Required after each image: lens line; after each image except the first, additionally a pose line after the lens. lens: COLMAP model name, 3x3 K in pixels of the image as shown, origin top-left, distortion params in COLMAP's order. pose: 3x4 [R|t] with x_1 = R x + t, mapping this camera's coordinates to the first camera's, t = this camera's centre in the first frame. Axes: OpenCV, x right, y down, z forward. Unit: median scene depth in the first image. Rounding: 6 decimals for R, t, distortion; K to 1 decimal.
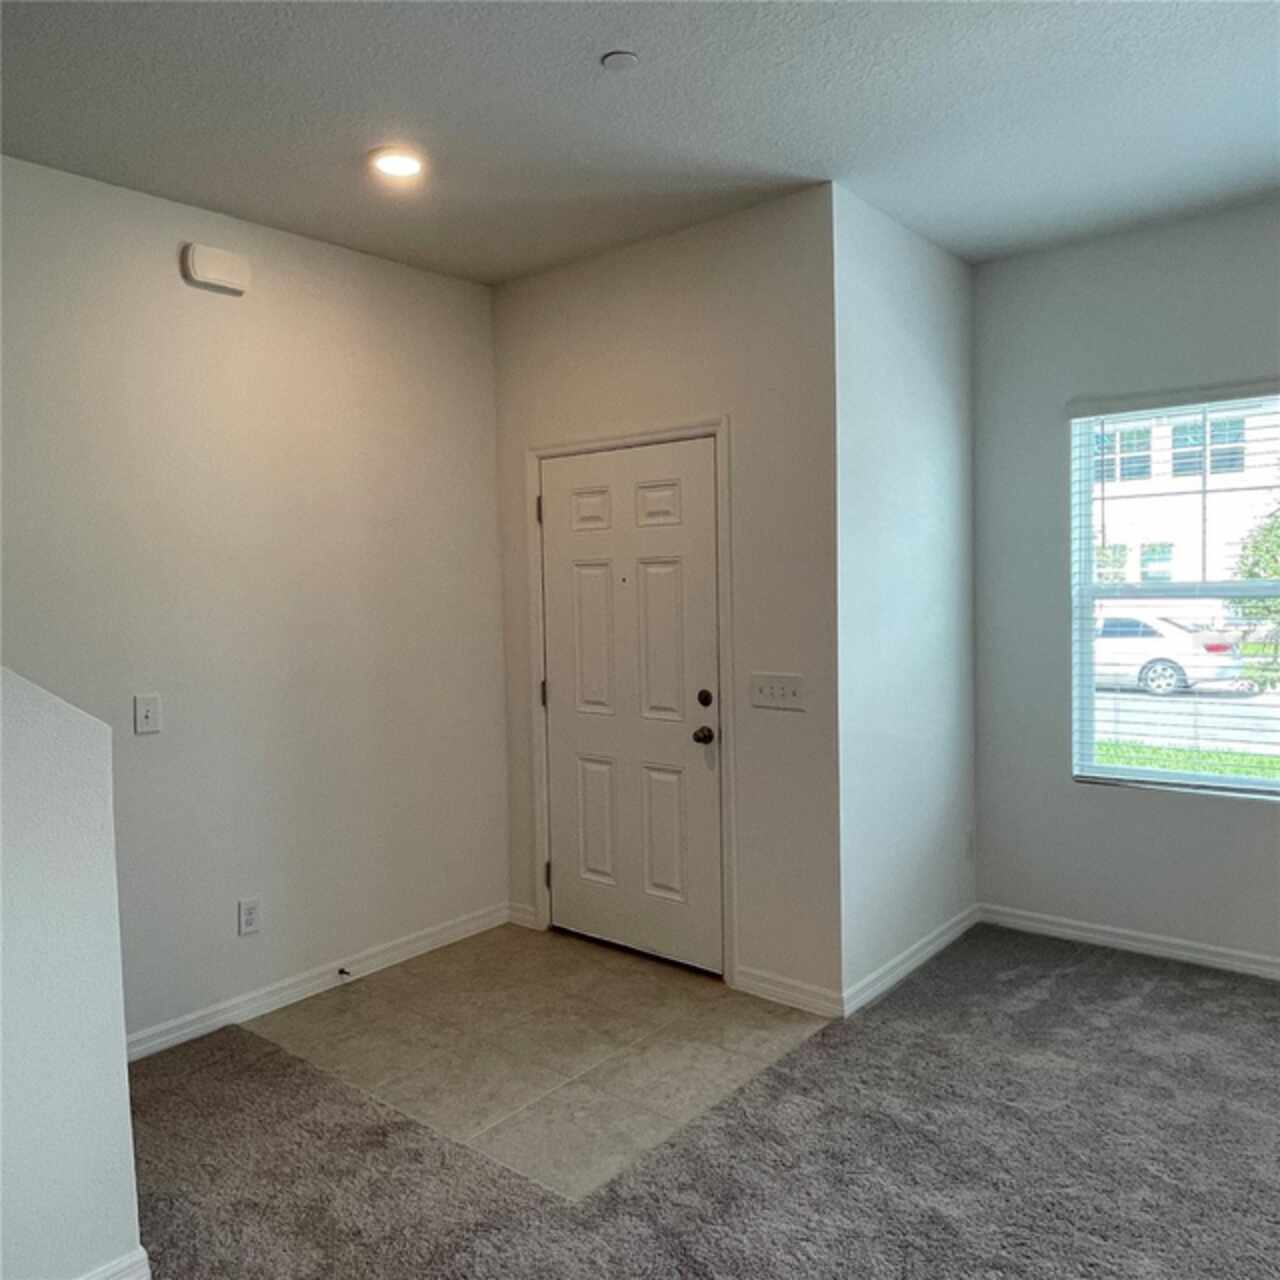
lens RADIAL K [[992.1, 0, 639.5], [0, 992.1, 638.3], [0, 0, 1]] dist [0.003638, -0.007028]
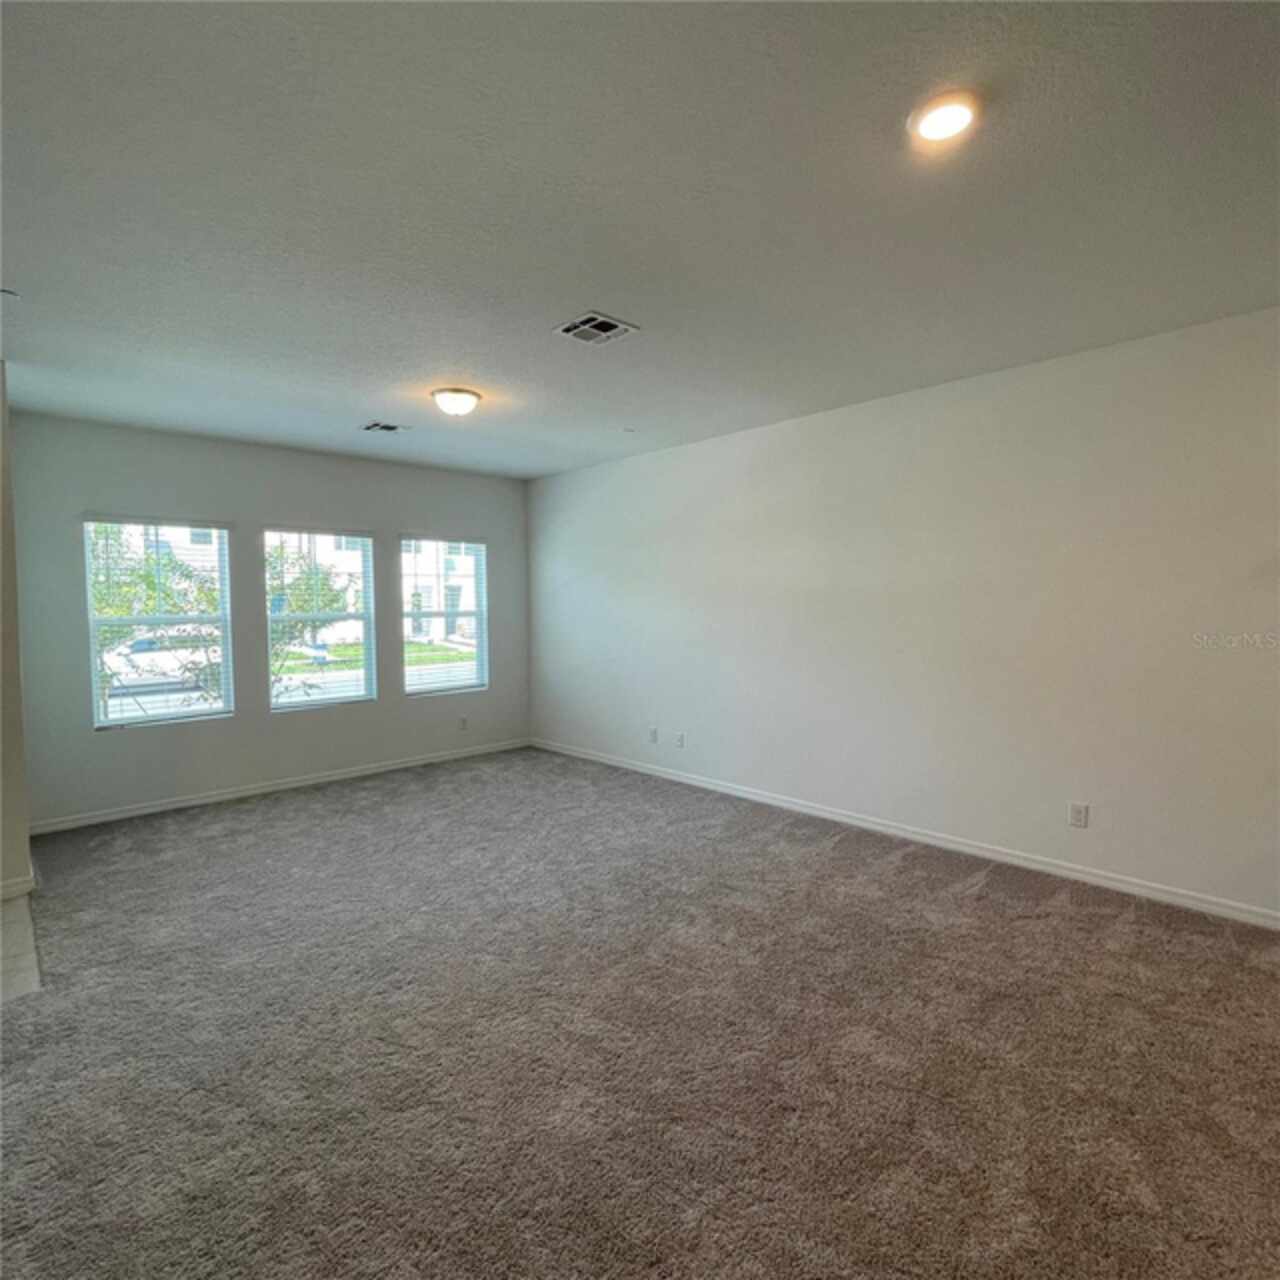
lens RADIAL K [[682.9, 0, 638.2], [0, 682.9, 640.8], [0, 0, 1]] dist [0.000225, -0.002398]
pose [[0.116820, -0.030516, 0.992684, -0.788796], [0.051618, 0.998363, 0.024617, 0.008095], [-0.991811, 0.048365, 0.118204, -0.113390]]
